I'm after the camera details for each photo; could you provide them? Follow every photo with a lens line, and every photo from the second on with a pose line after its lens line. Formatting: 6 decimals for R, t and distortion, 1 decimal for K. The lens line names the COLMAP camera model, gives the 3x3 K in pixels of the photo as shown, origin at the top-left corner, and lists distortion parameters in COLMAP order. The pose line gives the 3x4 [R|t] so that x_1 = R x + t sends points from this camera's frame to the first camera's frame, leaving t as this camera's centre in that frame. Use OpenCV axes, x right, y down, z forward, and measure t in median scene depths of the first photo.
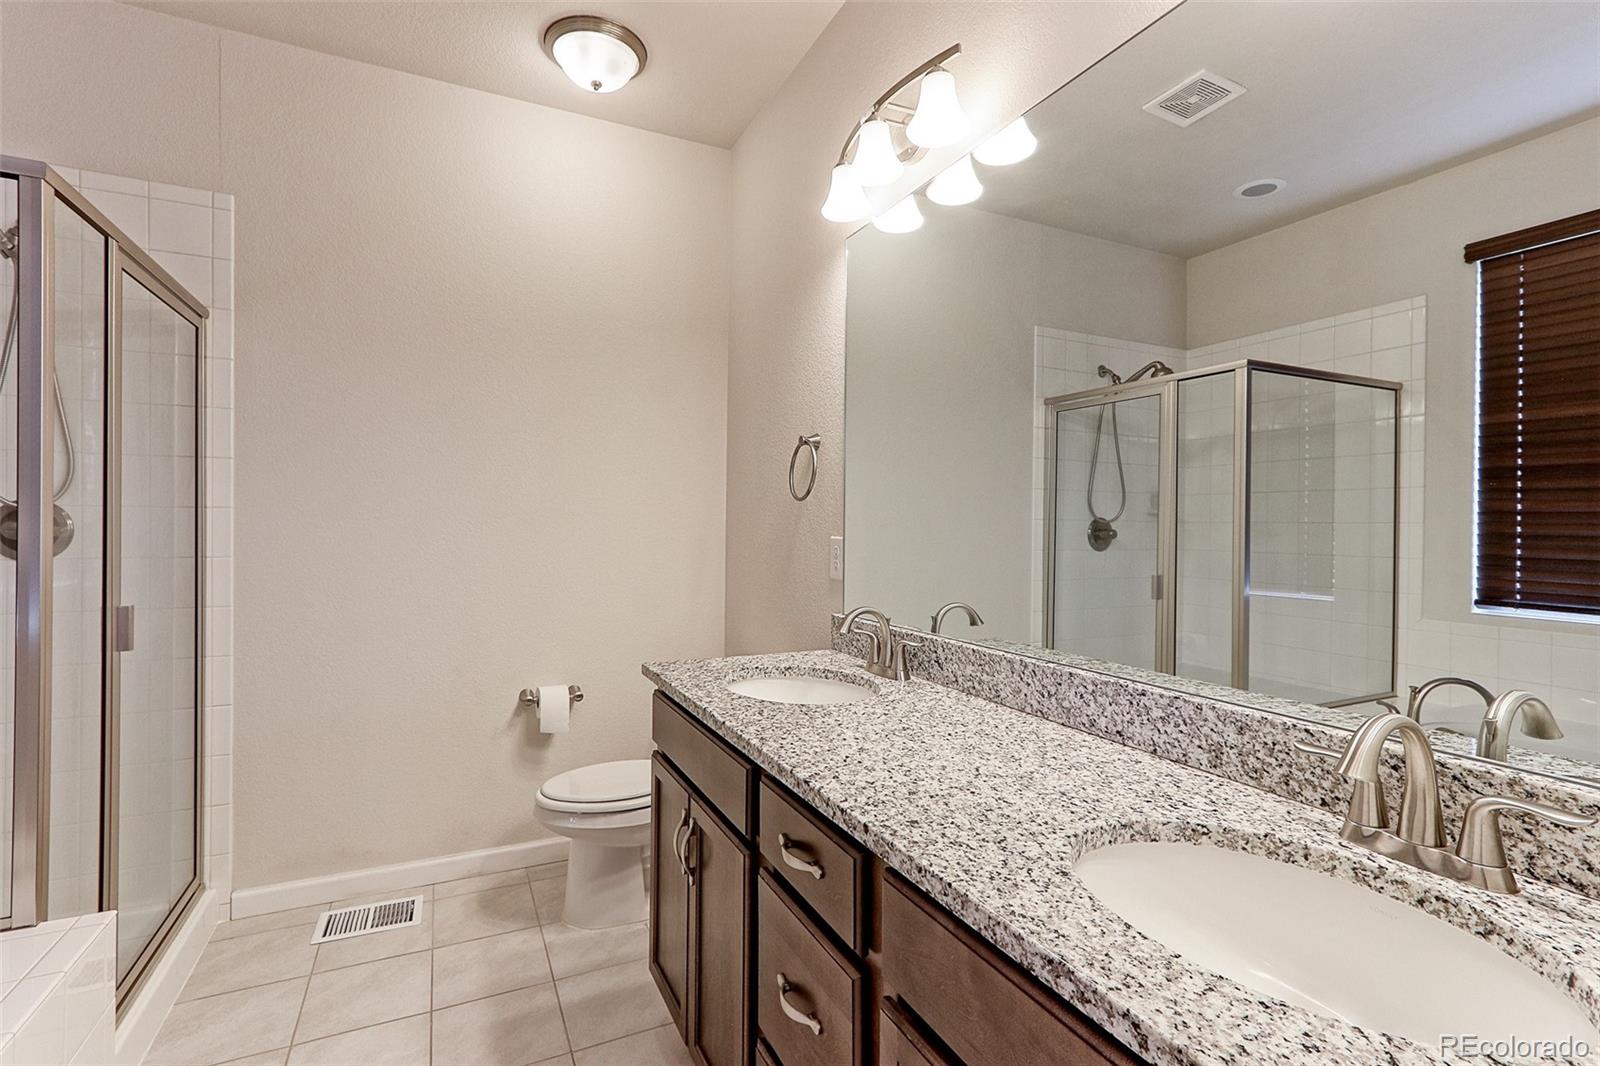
lens RADIAL K [[750.4, 0, 795.4], [0, 750.4, 527.8], [0, 0, 1]] dist [0.001095, 0.000921]
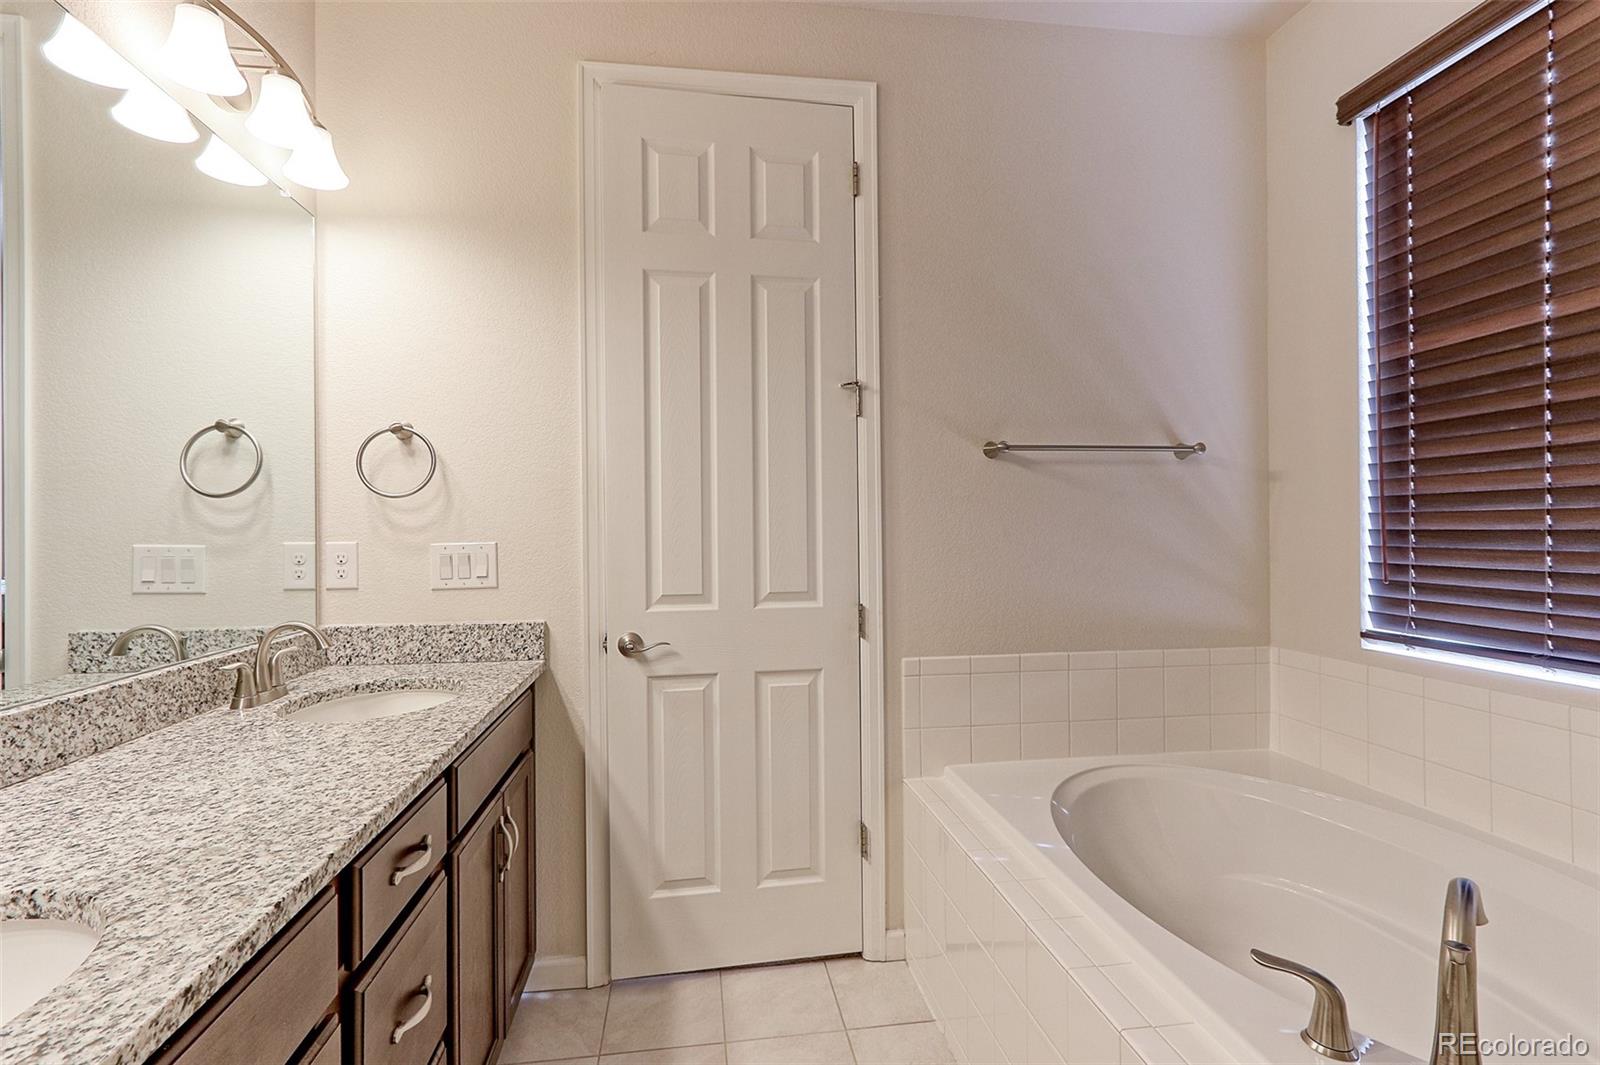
lens RADIAL K [[750.4, 0, 795.4], [0, 750.4, 527.3], [0, 0, 1]] dist [0.001095, 0.000921]
pose [[-0.954996, -0.003164, 0.296600, -0.757426], [-0.001938, 0.999988, 0.004429, -0.011254], [-0.296611, 0.003655, -0.954991, 1.754378]]
